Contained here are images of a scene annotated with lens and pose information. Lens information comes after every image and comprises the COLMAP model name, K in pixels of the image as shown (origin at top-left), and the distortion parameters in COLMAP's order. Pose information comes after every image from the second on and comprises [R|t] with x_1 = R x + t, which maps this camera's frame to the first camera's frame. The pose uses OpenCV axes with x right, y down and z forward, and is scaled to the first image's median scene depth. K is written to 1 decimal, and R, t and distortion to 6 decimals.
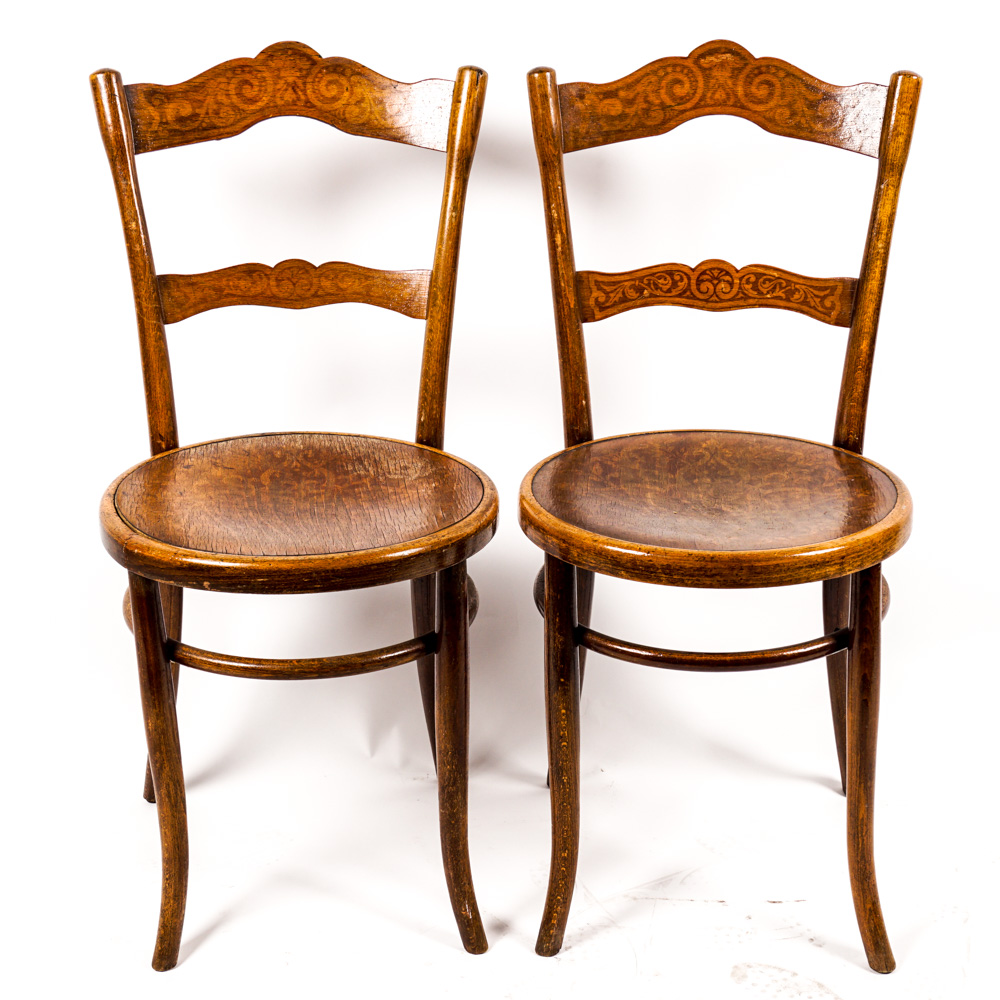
lens RADIAL K [[1977.9, 0, 500.0], [0, 1977.9, 500.0], [0, 0, 1]] dist [-0.026600, -0.090553]
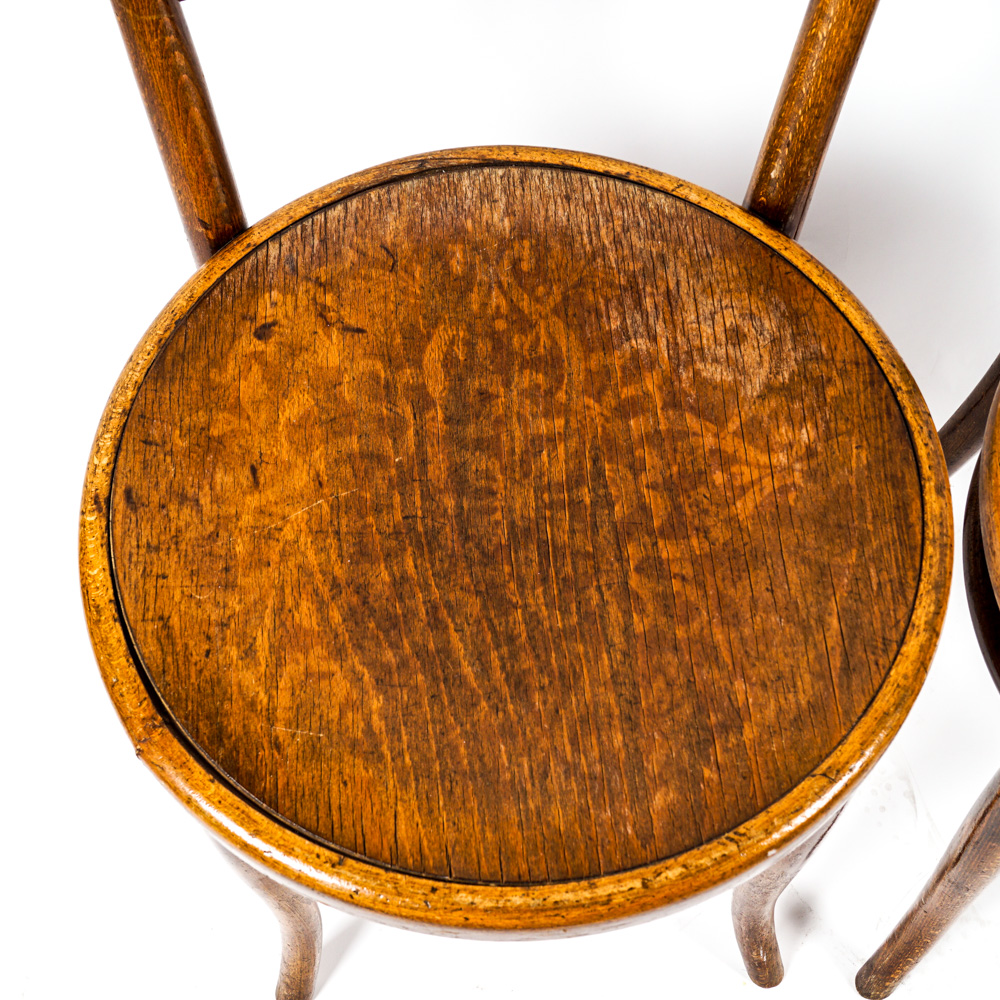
lens RADIAL K [[1563.9, 0, 500.0], [0, 1563.9, 500.0], [0, 0, 1]] dist [-0.032479, -0.090634]
pose [[0.998194, 0.048893, -0.034907, -0.086890], [-0.012285, 0.734903, 0.678061, -0.230594], [0.058805, -0.676407, 0.734177, 0.694809]]
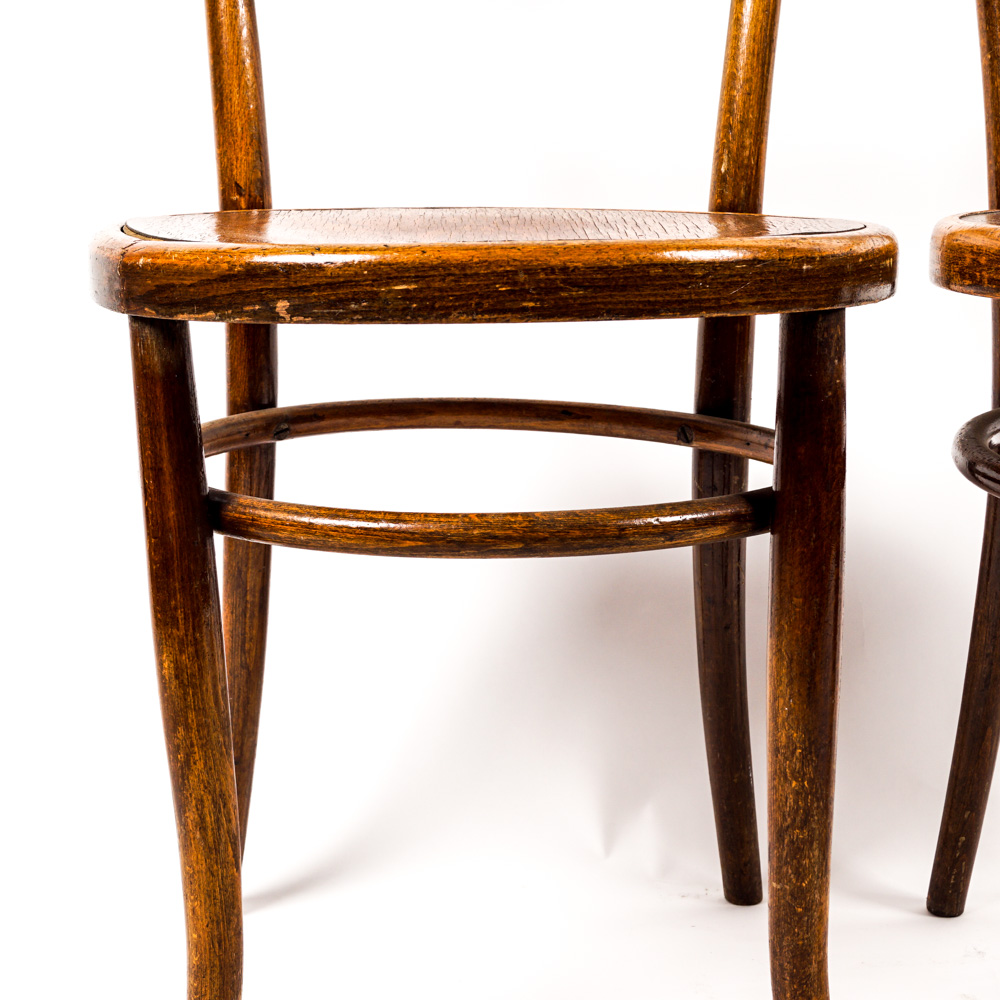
lens RADIAL K [[1977.9, 0, 500.0], [0, 1977.9, 500.0], [0, 0, 1]] dist [-0.026600, -0.090553]
pose [[0.995228, 0.009493, -0.097117, -0.047358], [-0.023898, 0.988659, -0.148262, 0.130568], [0.094608, 0.149876, 0.984168, 0.489083]]
